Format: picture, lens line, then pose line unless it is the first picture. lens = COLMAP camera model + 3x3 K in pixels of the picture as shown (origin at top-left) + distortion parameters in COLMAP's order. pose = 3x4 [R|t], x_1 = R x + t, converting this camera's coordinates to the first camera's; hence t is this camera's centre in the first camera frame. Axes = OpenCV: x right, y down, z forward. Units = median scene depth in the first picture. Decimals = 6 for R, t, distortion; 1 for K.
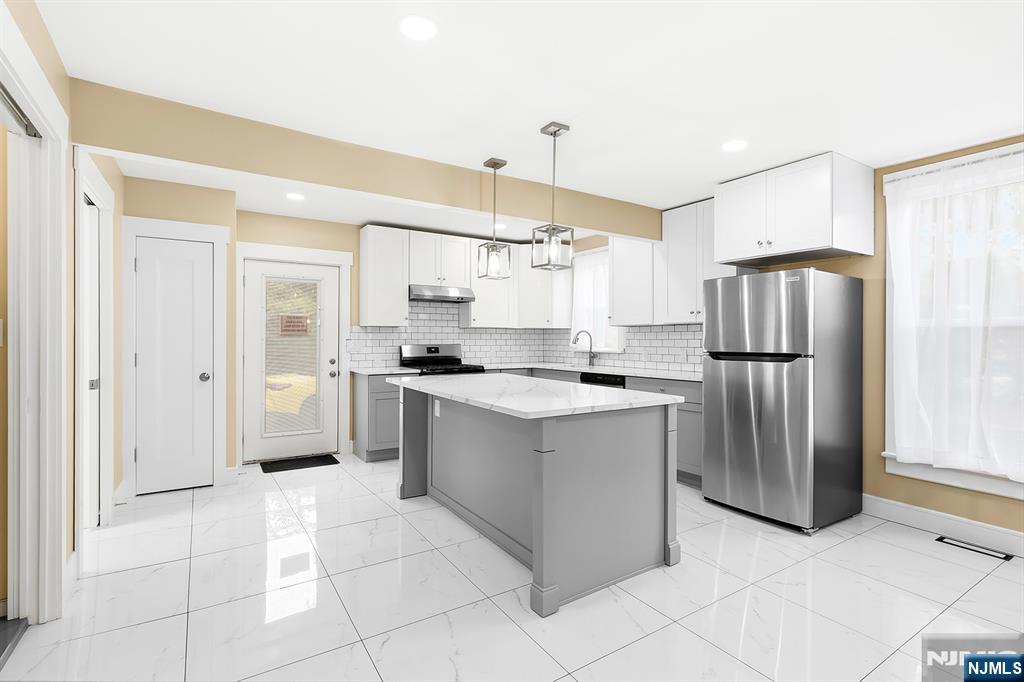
lens RADIAL K [[488.5, 0, 509.8], [0, 488.5, 341.8], [0, 0, 1]] dist [0.009897, 0.000517]
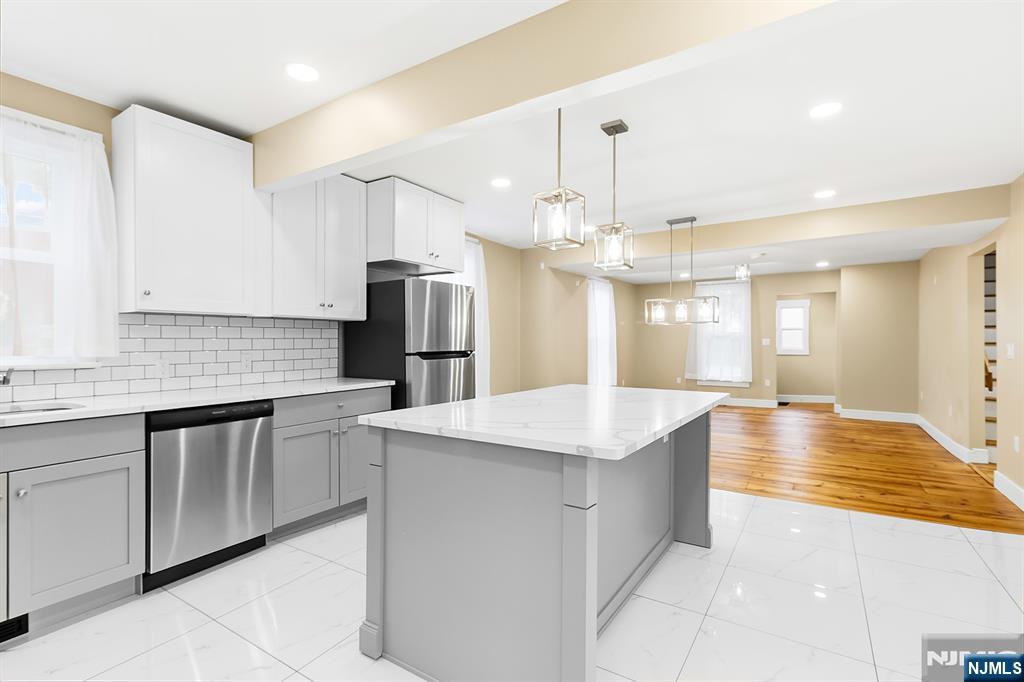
lens RADIAL K [[488.5, 0, 511.3], [0, 488.5, 343.8], [0, 0, 1]] dist [0.009897, 0.000517]
pose [[-0.415555, -0.004647, 0.909556, -0.448067], [0.000930, 0.999984, 0.005534, -0.000921], [-0.909568, 0.003145, -0.415544, 0.990083]]
